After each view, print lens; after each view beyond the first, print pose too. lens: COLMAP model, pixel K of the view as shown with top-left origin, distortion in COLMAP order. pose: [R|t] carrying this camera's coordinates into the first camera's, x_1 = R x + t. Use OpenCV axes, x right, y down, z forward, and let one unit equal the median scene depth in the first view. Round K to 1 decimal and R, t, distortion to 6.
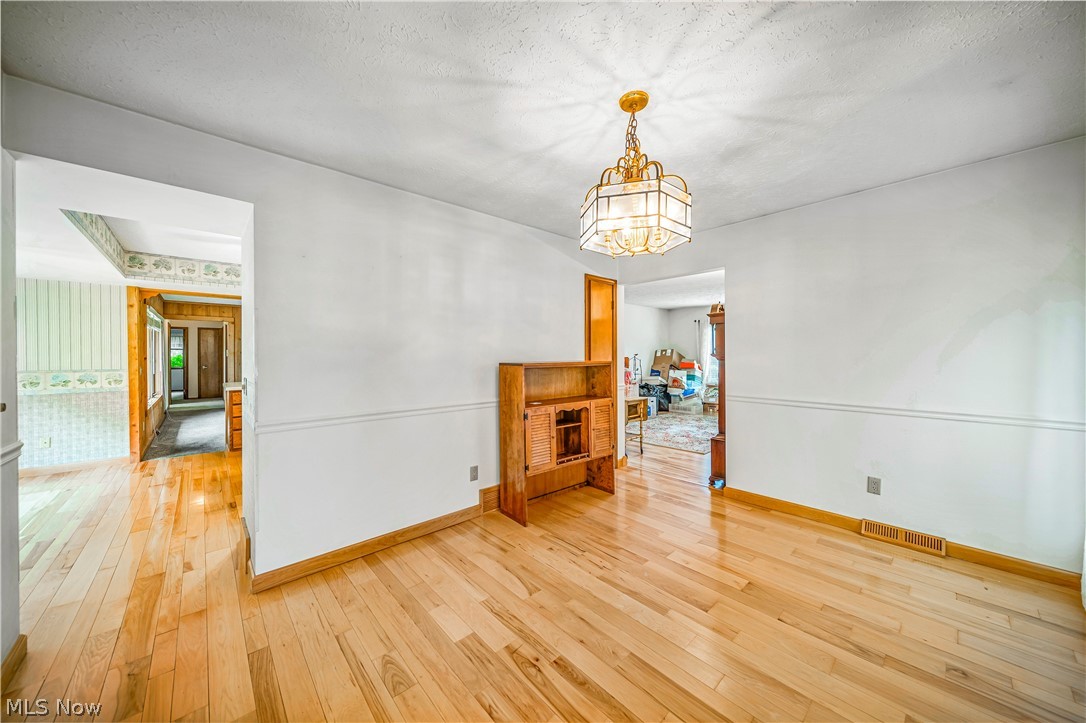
lens RADIAL K [[380.9, 0, 545.9], [0, 380.9, 353.3], [0, 0, 1]] dist [-0.000314, 0.000001]
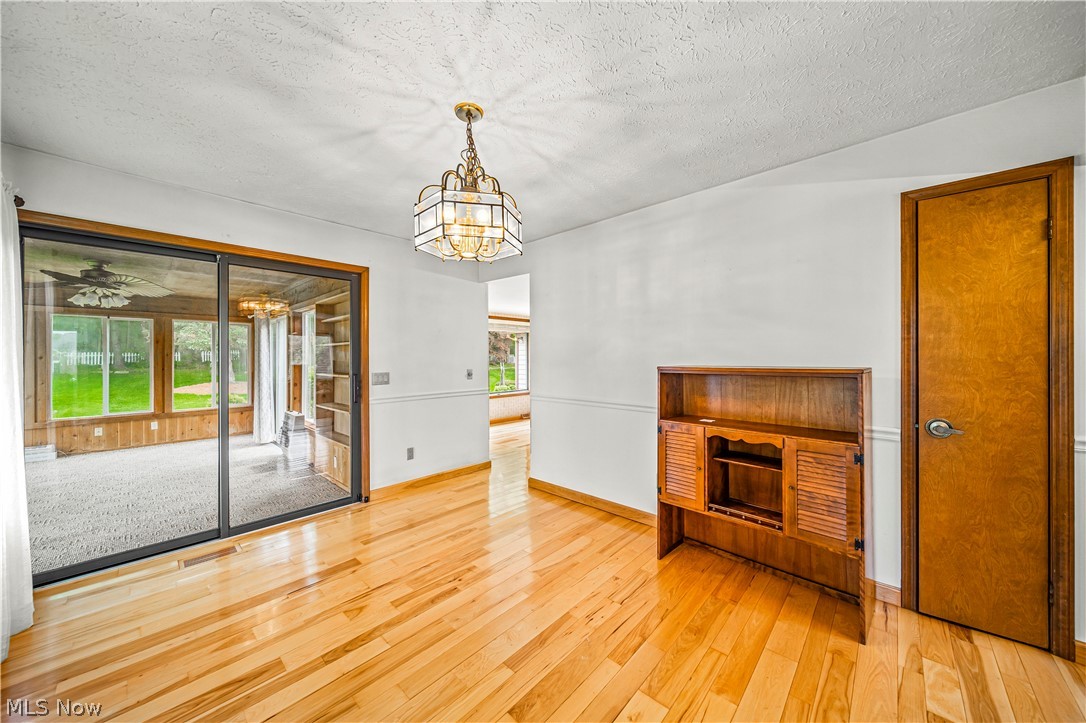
lens RADIAL K [[380.9, 0, 545.9], [0, 380.9, 353.3], [0, 0, 1]] dist [-0.000314, 0.000001]
pose [[0.075357, -0.002313, -0.997154, 0.823291], [0.005848, 0.999981, -0.001877, -0.003910], [0.997139, -0.005690, 0.075370, 0.728733]]
